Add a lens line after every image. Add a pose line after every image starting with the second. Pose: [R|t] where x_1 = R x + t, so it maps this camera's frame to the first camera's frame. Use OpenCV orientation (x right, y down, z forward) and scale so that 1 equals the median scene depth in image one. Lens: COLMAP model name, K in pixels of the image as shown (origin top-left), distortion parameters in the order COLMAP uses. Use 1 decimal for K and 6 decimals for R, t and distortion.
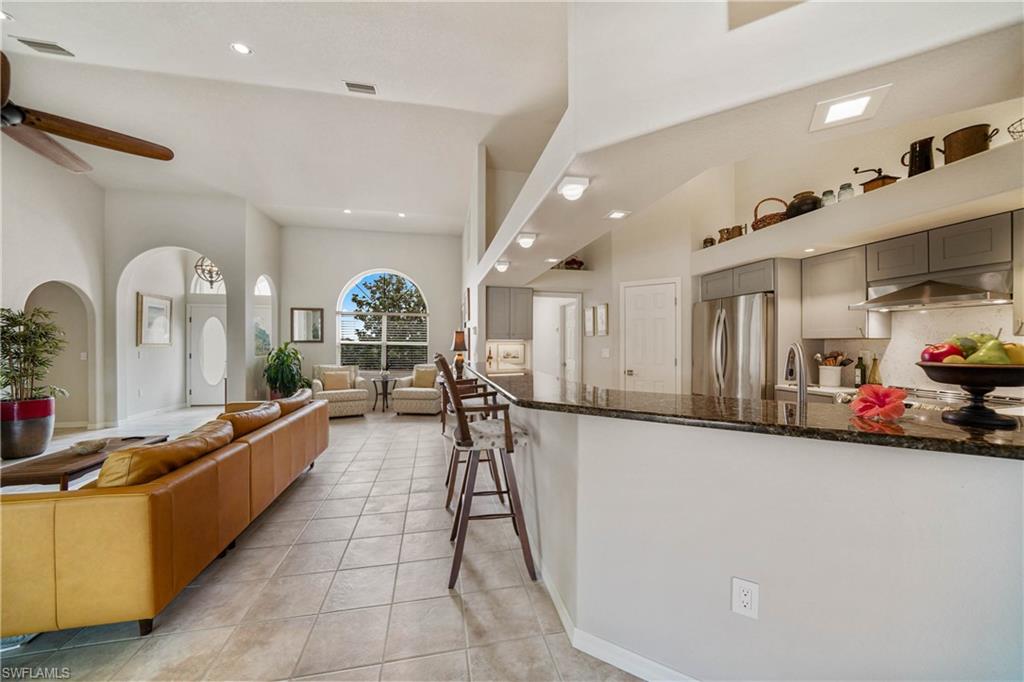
lens RADIAL K [[356.9, 0, 512.3], [0, 356.9, 343.0], [0, 0, 1]] dist [-0.015829, 0.000077]
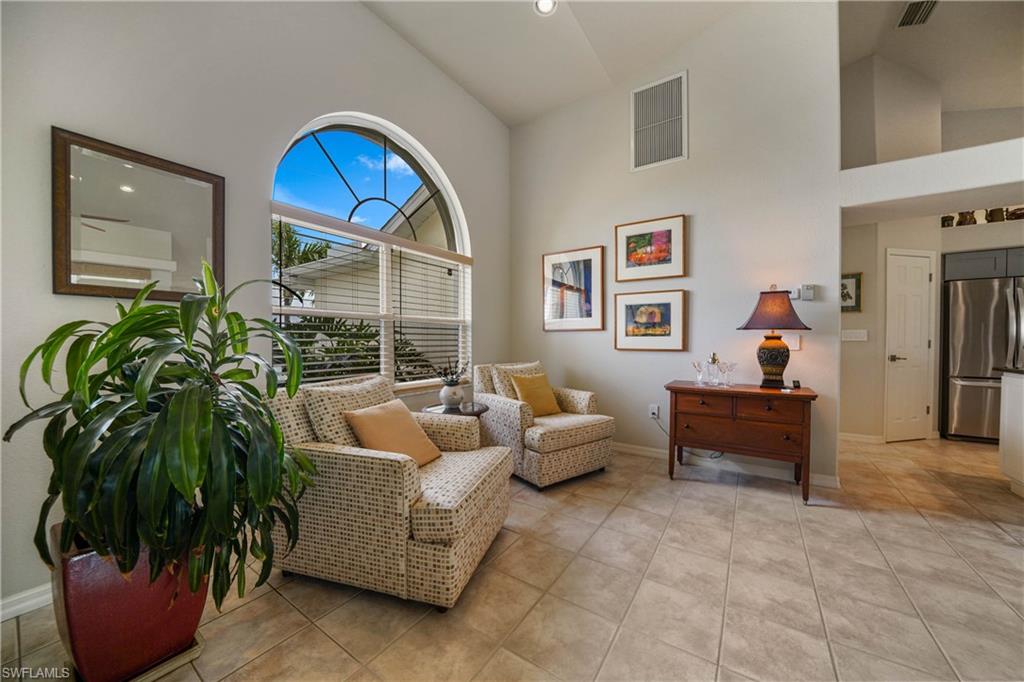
lens RADIAL K [[356.9, 0, 513.7], [0, 356.9, 341.2], [0, 0, 1]] dist [-0.015829, 0.000077]
pose [[0.717509, -0.003217, 0.696541, -0.779967], [-0.001516, 0.999980, 0.006181, 0.035655], [-0.696547, -0.005491, 0.717490, 0.910007]]
